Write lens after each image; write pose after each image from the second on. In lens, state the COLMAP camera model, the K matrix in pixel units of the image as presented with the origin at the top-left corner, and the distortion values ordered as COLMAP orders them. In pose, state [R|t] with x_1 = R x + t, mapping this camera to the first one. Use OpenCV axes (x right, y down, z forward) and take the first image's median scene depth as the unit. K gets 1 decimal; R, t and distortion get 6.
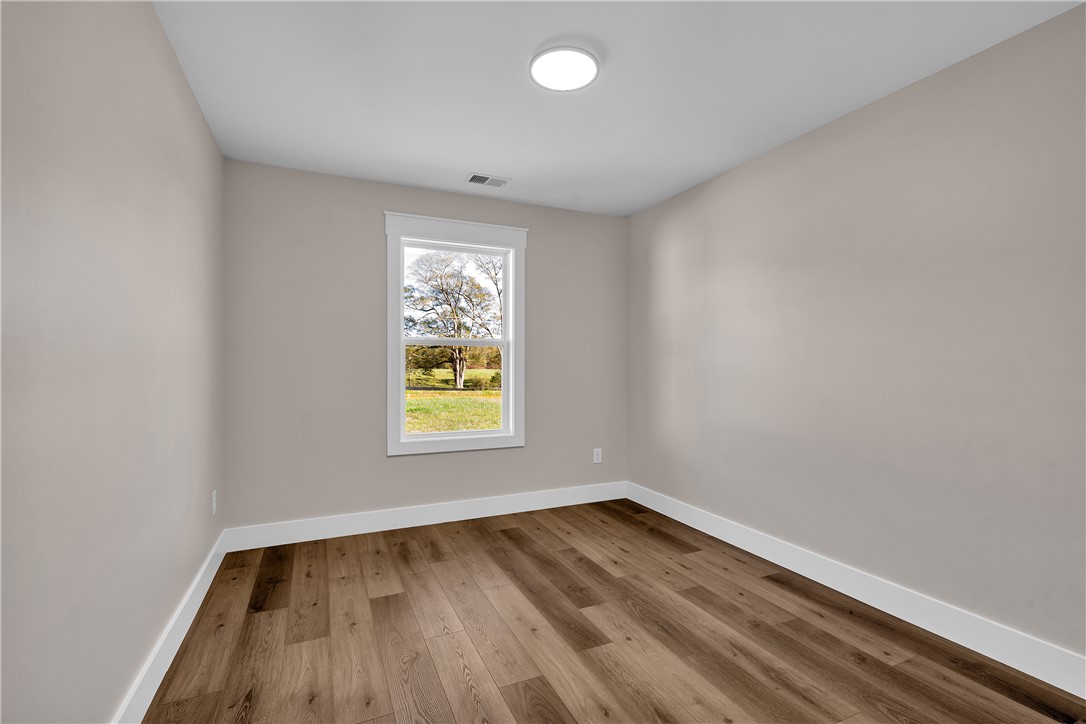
lens RADIAL K [[485.3, 0, 547.8], [0, 485.3, 363.5], [0, 0, 1]] dist [-0.001259, 0.000107]
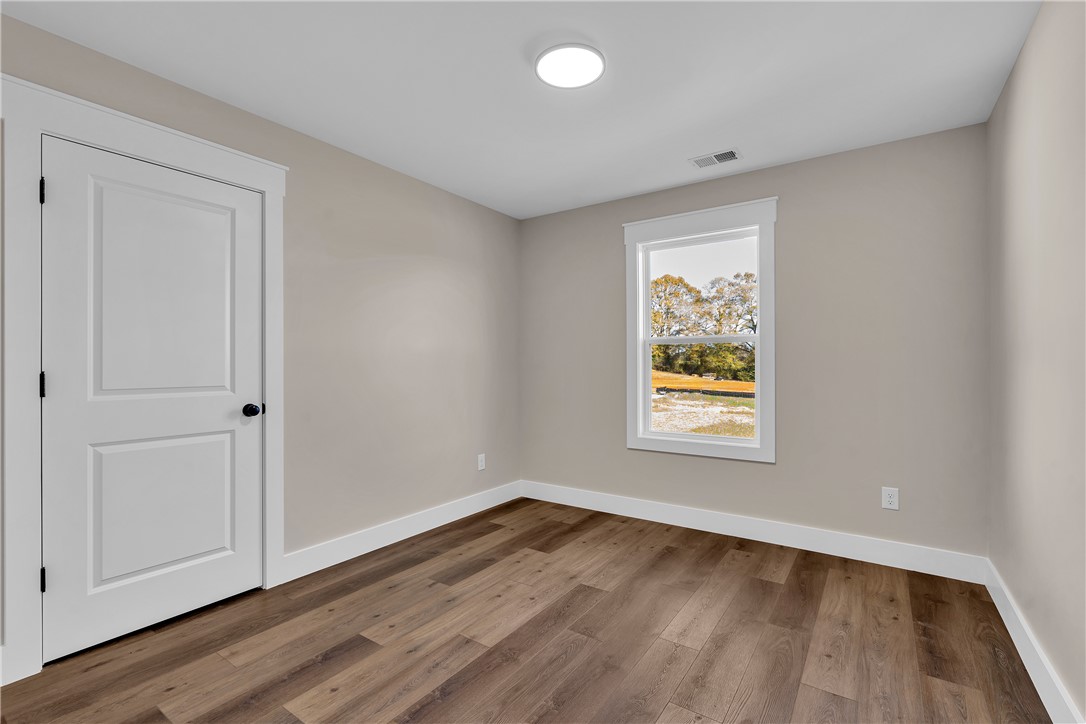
lens RADIAL K [[496.9, 0, 527.8], [0, 496.9, 366.2], [0, 0, 1]] dist [0.000496, 0.000154]
pose [[0.494061, 0.001419, -0.869426, 0.506050], [0.003117, 0.999989, 0.003404, 0.002164], [0.869422, -0.004392, 0.494051, 0.242629]]
